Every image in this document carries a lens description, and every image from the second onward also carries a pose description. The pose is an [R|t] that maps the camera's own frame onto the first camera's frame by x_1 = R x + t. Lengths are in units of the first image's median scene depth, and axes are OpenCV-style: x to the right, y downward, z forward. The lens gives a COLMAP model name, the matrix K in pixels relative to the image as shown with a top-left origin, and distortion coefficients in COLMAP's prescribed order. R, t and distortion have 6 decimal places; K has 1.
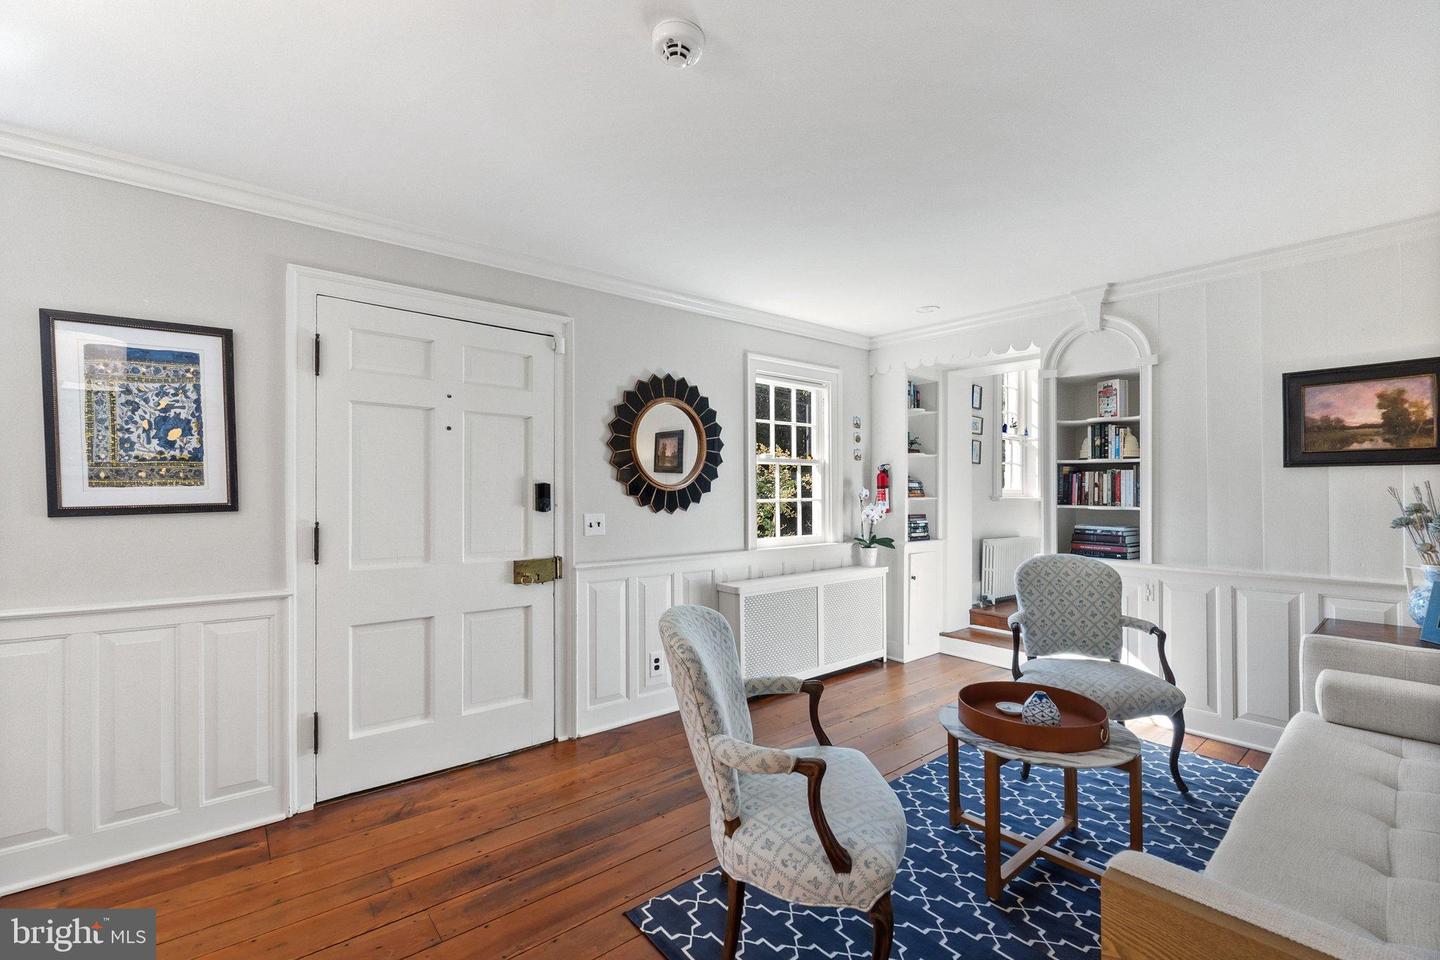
lens RADIAL K [[615.5, 0, 720.5], [0, 615.5, 488.9], [0, 0, 1]] dist [-0.009866, -0.000019]
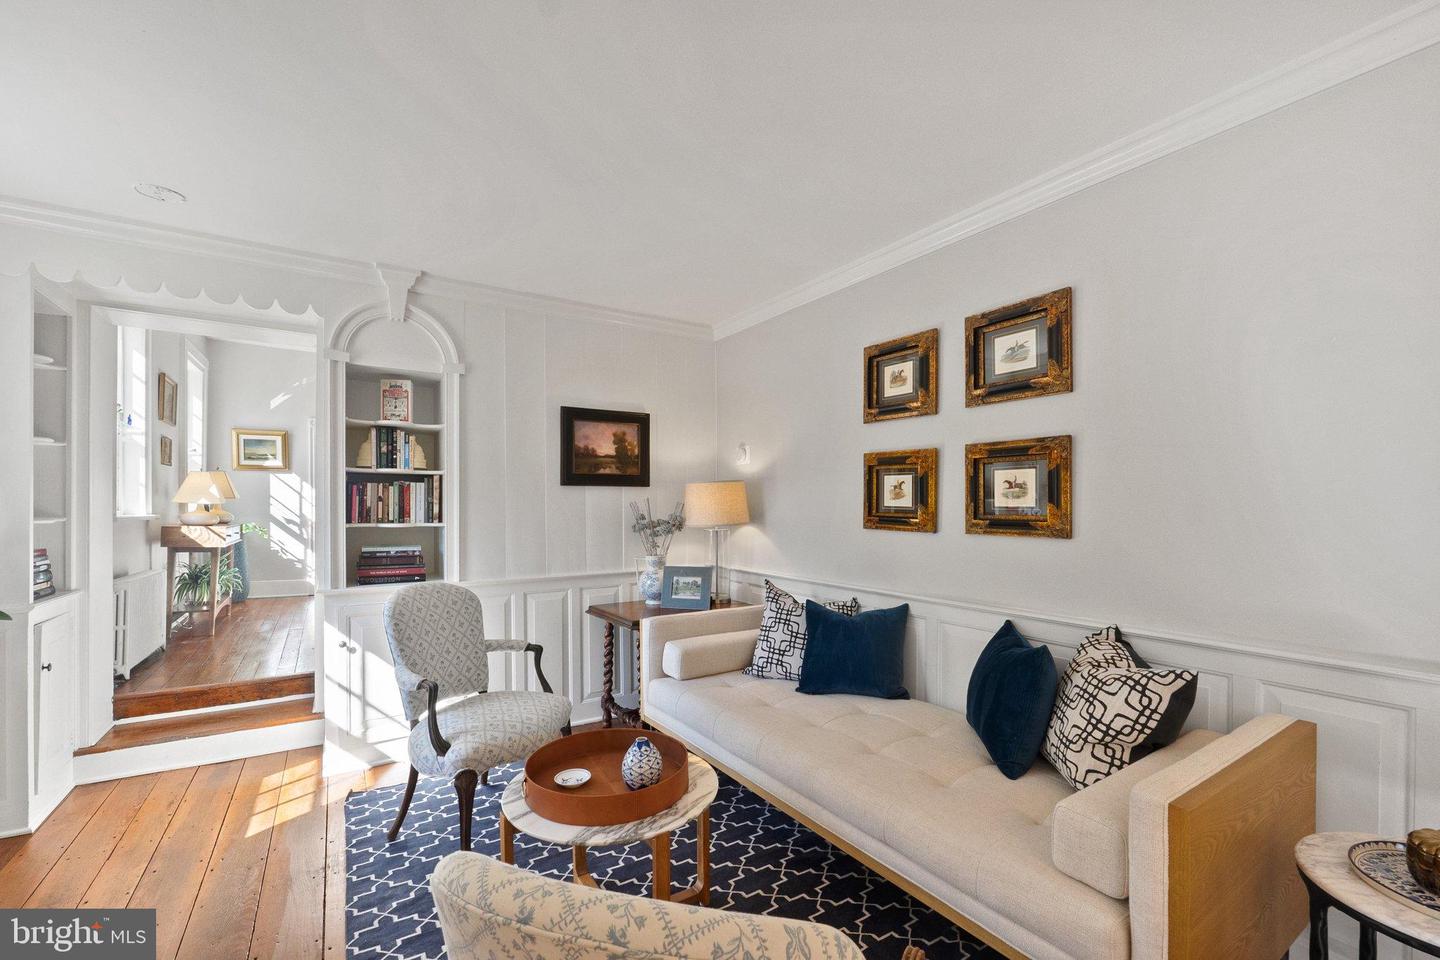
lens RADIAL K [[615.5, 0, 725.8], [0, 615.5, 504.2], [0, 0, 1]] dist [-0.009866, -0.000019]
pose [[0.122972, -0.000868, 0.992410, -0.180300], [-0.000106, 1.000000, 0.000888, 0.000267], [-0.992410, -0.000214, 0.122971, 0.431731]]
